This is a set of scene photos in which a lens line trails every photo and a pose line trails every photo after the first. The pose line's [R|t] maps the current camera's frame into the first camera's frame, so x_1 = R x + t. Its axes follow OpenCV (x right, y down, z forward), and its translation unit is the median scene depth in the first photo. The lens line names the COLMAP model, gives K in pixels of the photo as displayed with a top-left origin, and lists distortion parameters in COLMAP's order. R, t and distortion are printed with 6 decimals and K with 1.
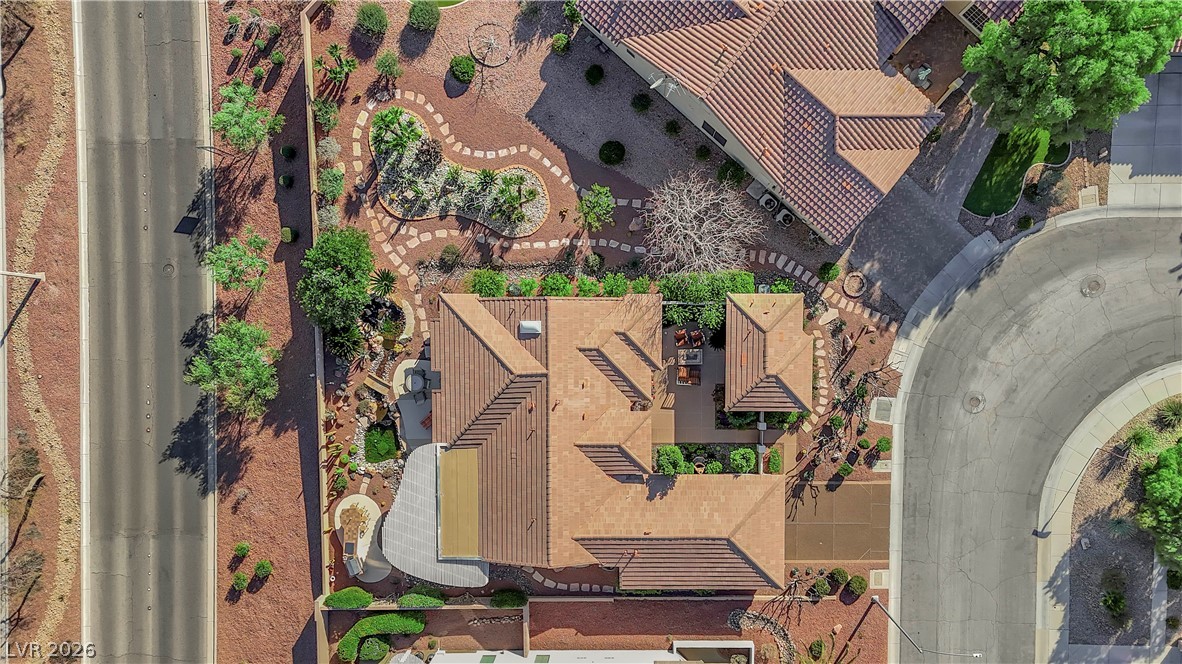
lens RADIAL K [[907.0, 0, 613.1], [0, 907.0, 413.4], [0, 0, 1]] dist [0.049308, -0.031546]
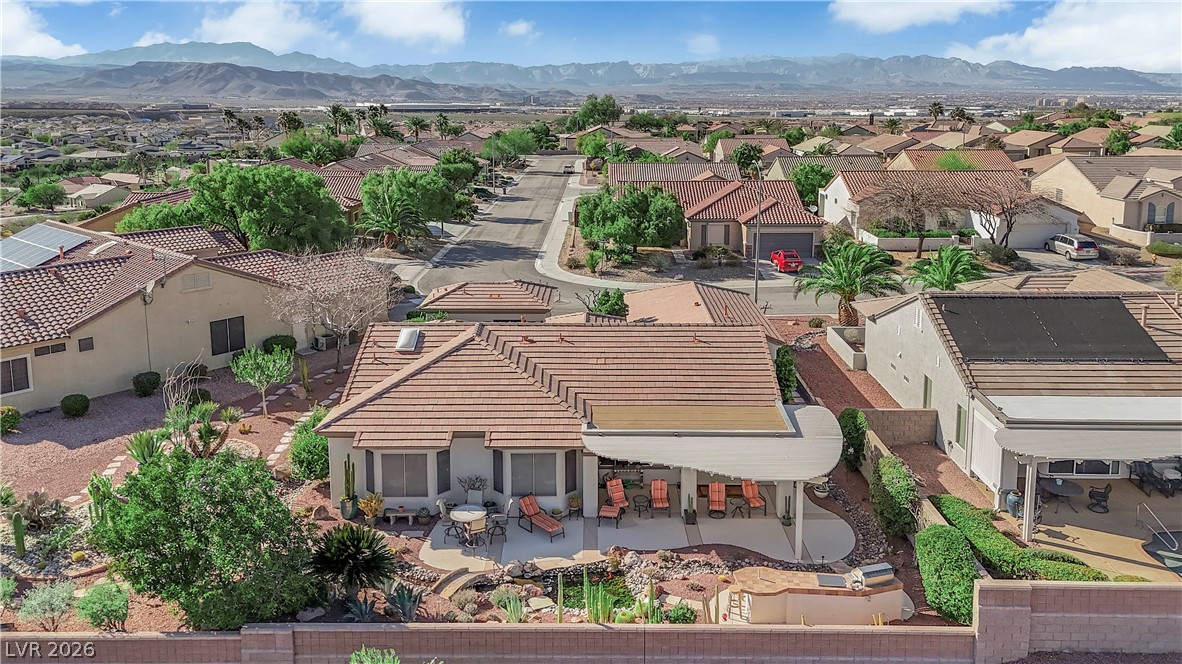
lens RADIAL K [[907.0, 0, 588.7], [0, 907.0, 226.7], [0, 0, 1]] dist [0.049308, -0.031546]
pose [[0.013882, -0.140973, 0.989916, -0.702050], [0.997132, -0.071713, -0.024196, 0.058185], [0.074401, 0.987413, 0.139573, 0.781770]]
